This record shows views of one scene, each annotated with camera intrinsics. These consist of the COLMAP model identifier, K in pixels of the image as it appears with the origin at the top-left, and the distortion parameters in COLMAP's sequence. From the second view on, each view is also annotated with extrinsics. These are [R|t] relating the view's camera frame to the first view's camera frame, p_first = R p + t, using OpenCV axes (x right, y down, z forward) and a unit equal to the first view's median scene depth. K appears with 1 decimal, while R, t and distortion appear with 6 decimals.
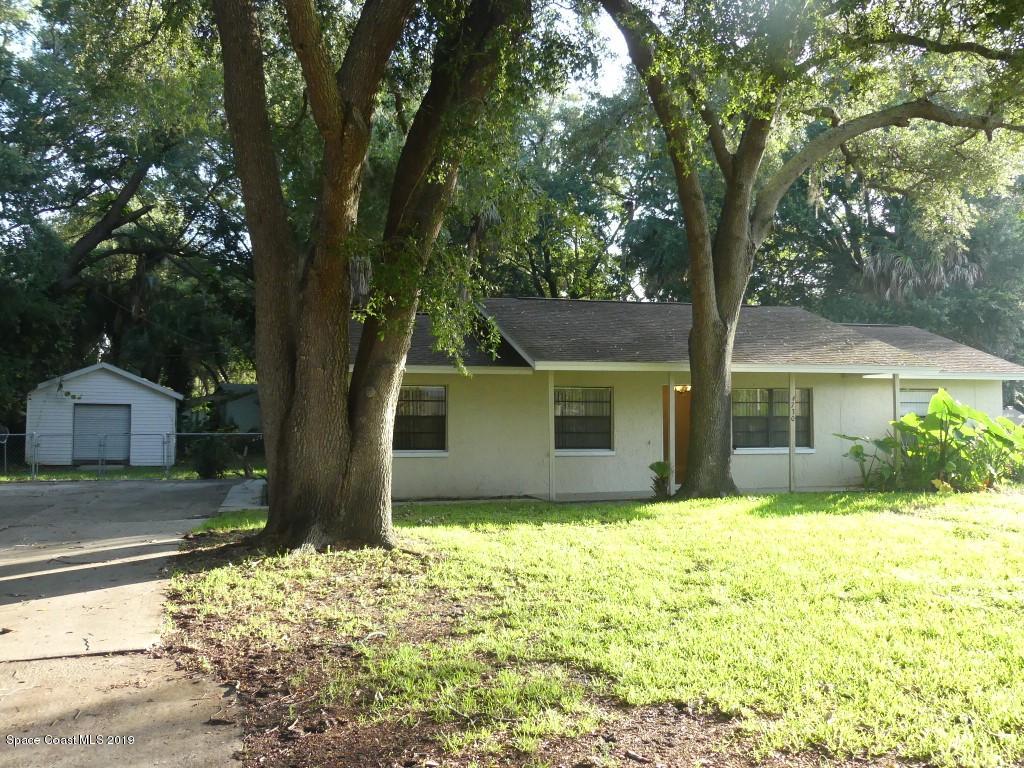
lens RADIAL K [[956.6, 0, 512.1], [0, 956.6, 377.1], [0, 0, 1]] dist [-0.005787, 0.000000]
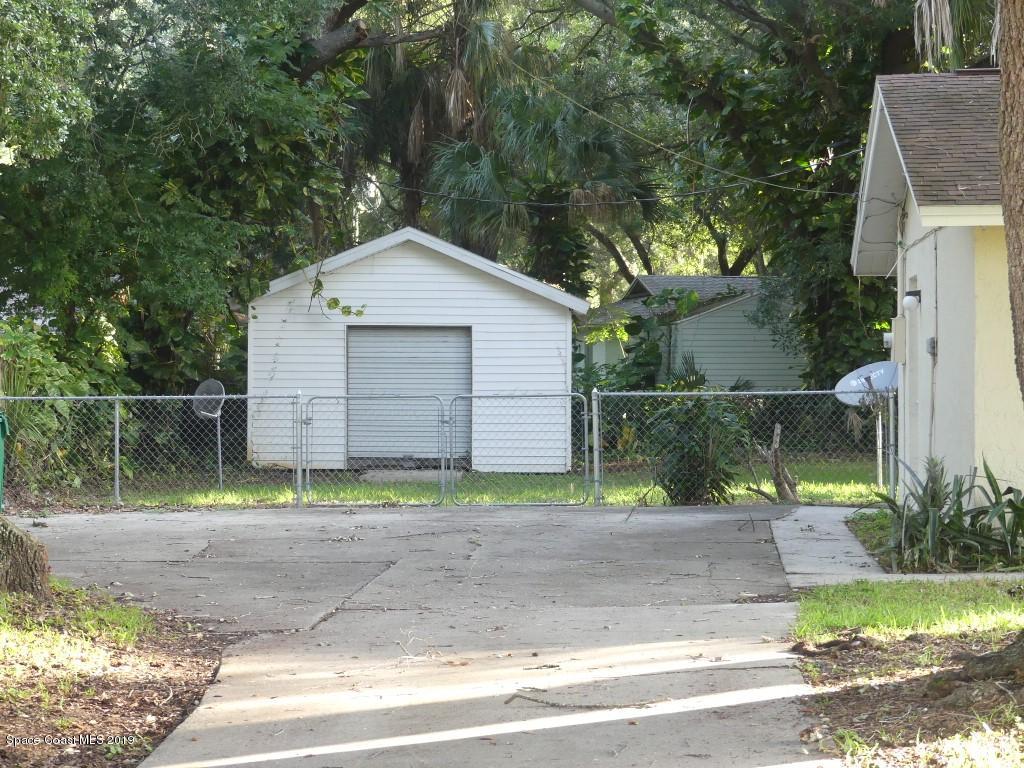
lens RADIAL K [[2376.1, 0, 515.0], [0, 2376.1, 388.6], [0, 0, 1]] dist [-0.050112, 0.000000]
pose [[0.946803, -0.007010, -0.321738, -0.085823], [0.024818, 0.998376, 0.051281, 0.005256], [0.320856, -0.056538, 0.945439, 0.032193]]
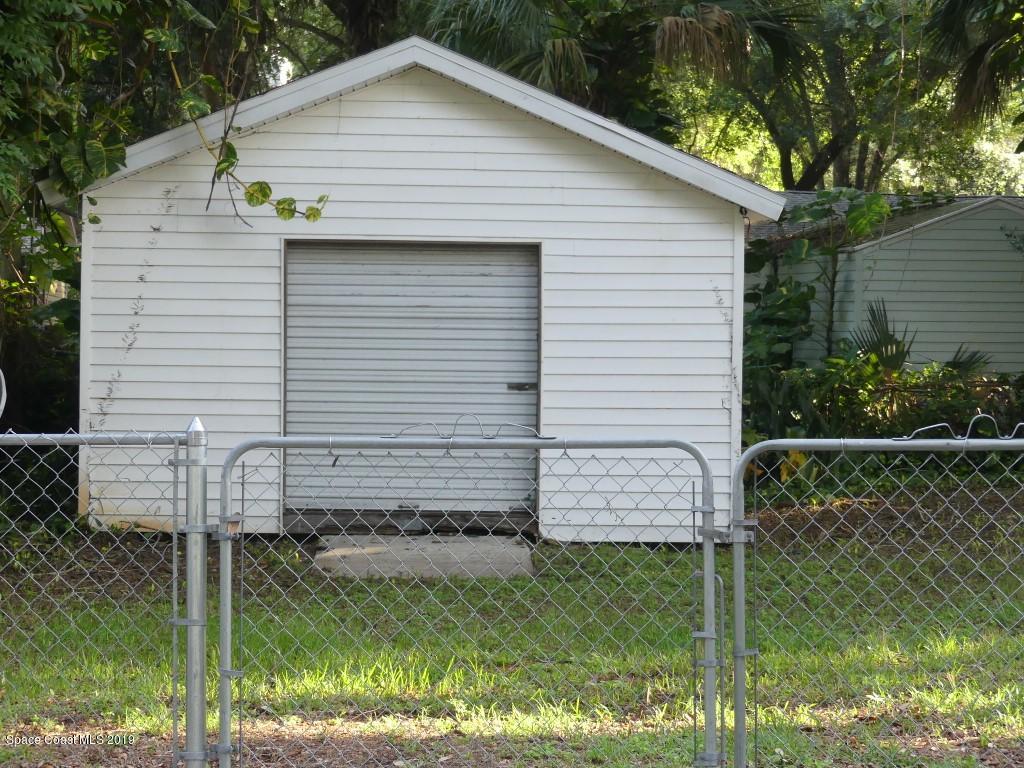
lens RADIAL K [[2486.1, 0, 511.1], [0, 2486.1, 381.8], [0, 0, 1]] dist [-0.016614, 0.000000]
pose [[0.959578, 0.005099, -0.281397, -0.486879], [0.014808, 0.997536, 0.068573, 0.040851], [0.281054, -0.069968, 0.957138, 0.926597]]
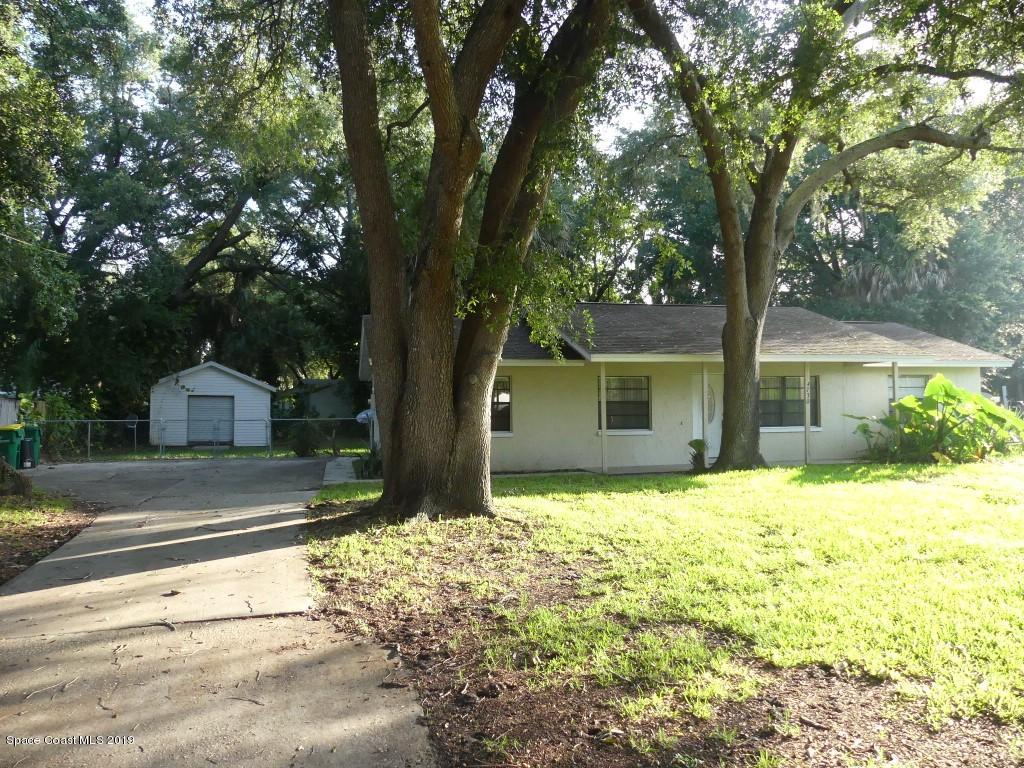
lens RADIAL K [[777.9, 0, 509.9], [0, 777.9, 378.5], [0, 0, 1]] dist [-0.030146, 0.029420]
pose [[0.999651, -0.009429, -0.024669, -0.045750], [0.009615, 0.999926, 0.007396, 0.004838], [0.024598, -0.007631, 0.999668, 0.044527]]
